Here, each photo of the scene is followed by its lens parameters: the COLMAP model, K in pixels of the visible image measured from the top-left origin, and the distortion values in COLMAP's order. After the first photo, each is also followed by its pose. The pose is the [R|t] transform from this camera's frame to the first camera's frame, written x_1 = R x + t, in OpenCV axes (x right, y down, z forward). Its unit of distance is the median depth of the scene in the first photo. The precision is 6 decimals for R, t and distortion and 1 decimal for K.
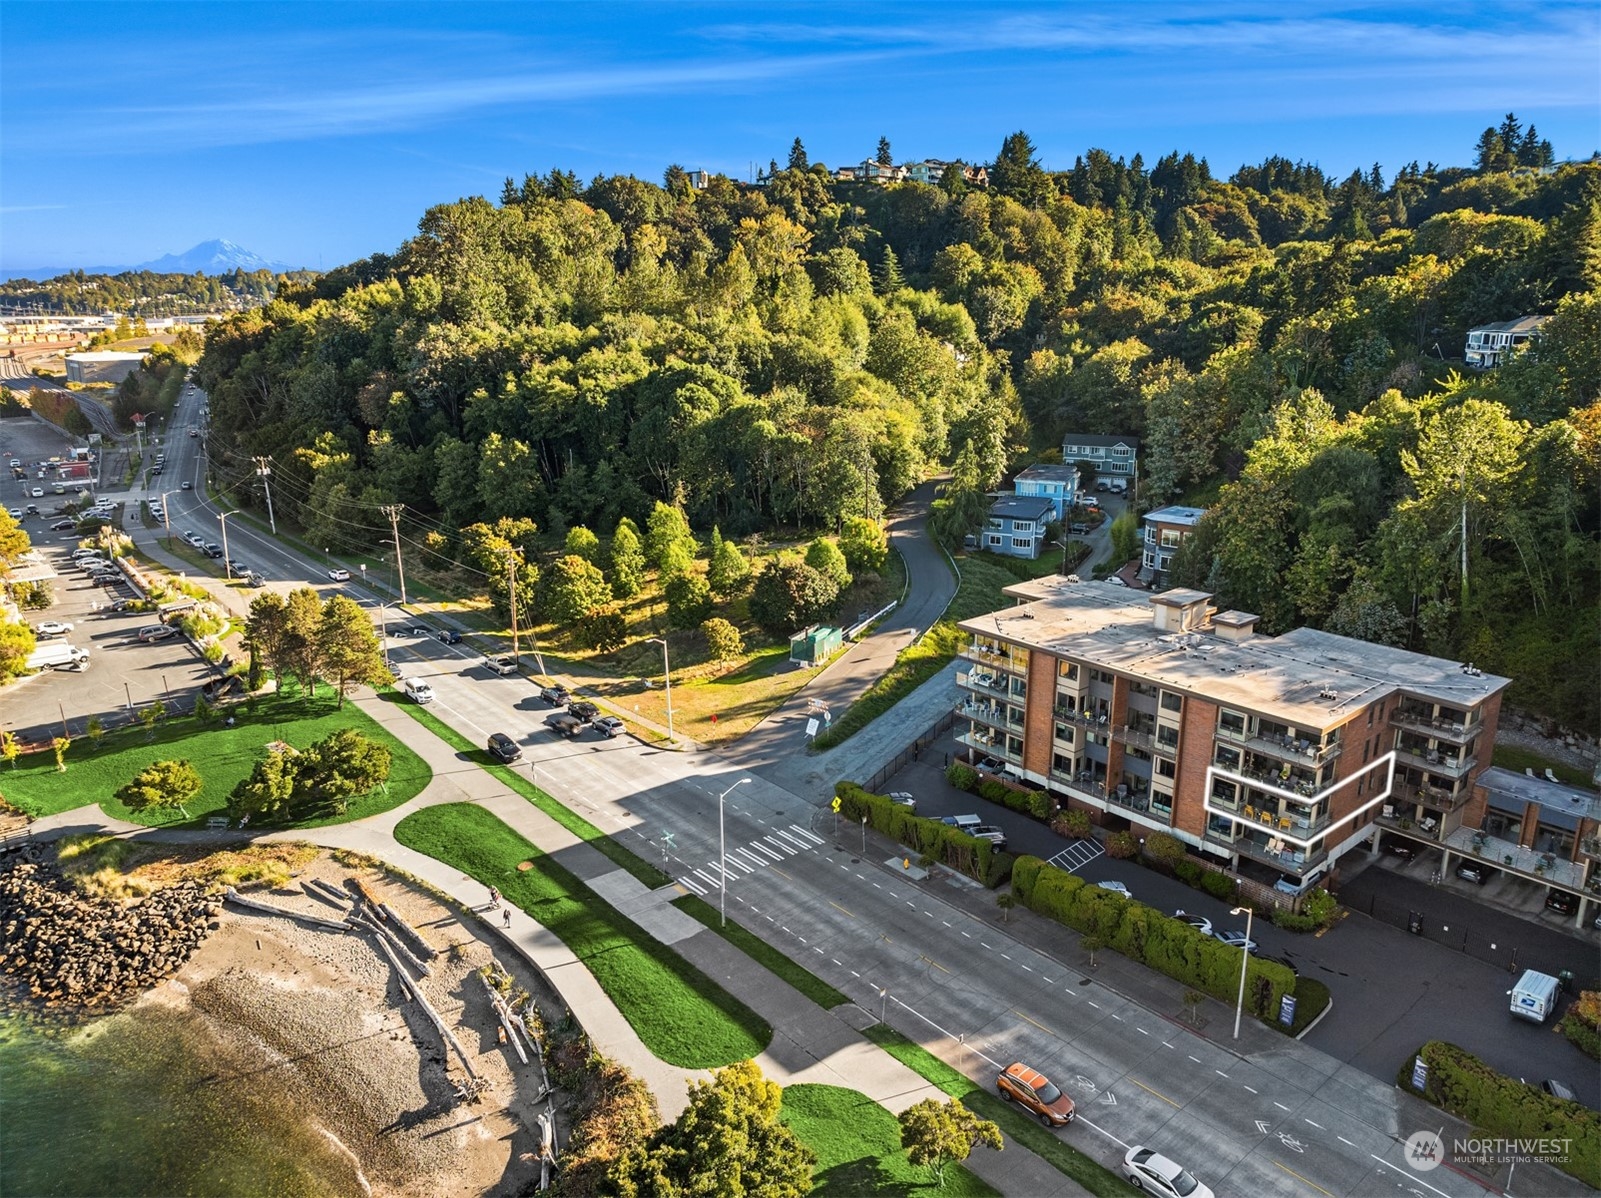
lens RADIAL K [[1133.6, 0, 800.4], [0, 1133.6, 598.6], [0, 0, 1]] dist [-0.037360, -0.002040]
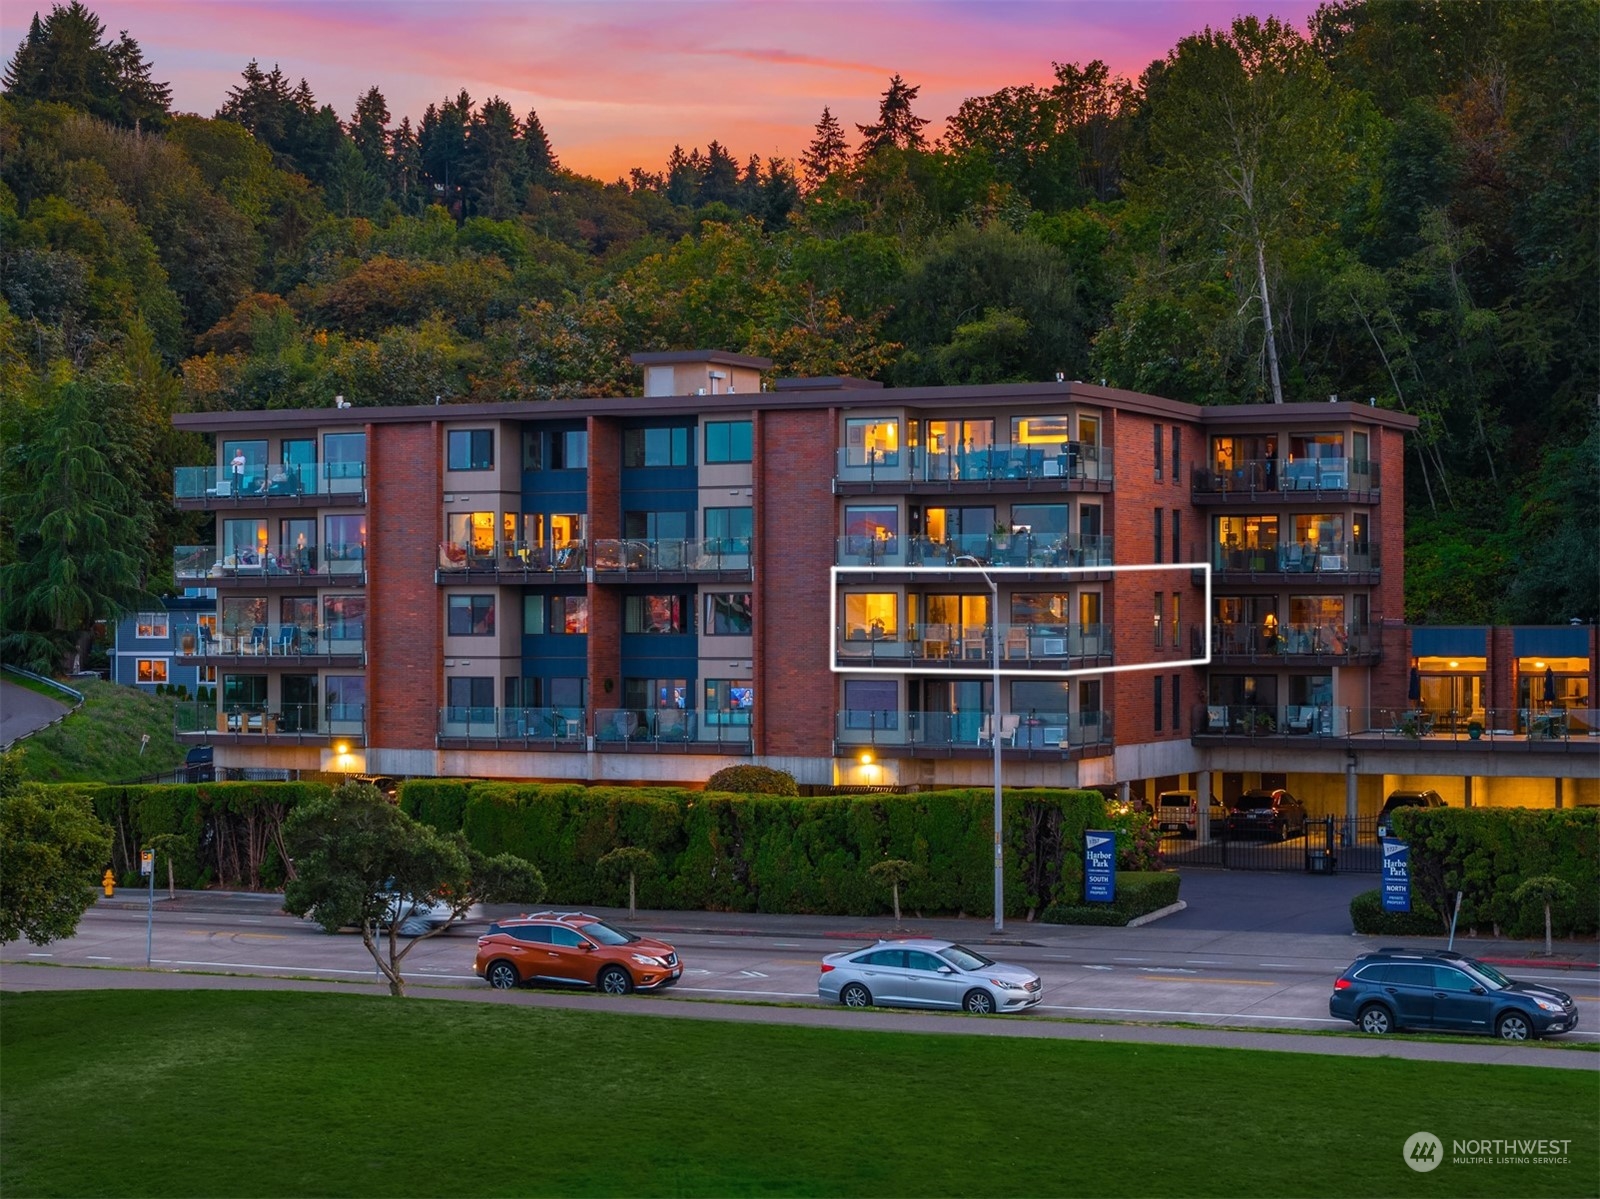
lens RADIAL K [[3243.3, 0, 800.3], [0, 3243.3, 600.4], [0, 0, 1]] dist [0.027984, 0.000000]
pose [[0.913666, 0.008011, 0.406387, -0.111389], [0.103535, 0.962240, -0.251745, 0.367260], [-0.393058, 0.272086, 0.878336, -0.045470]]
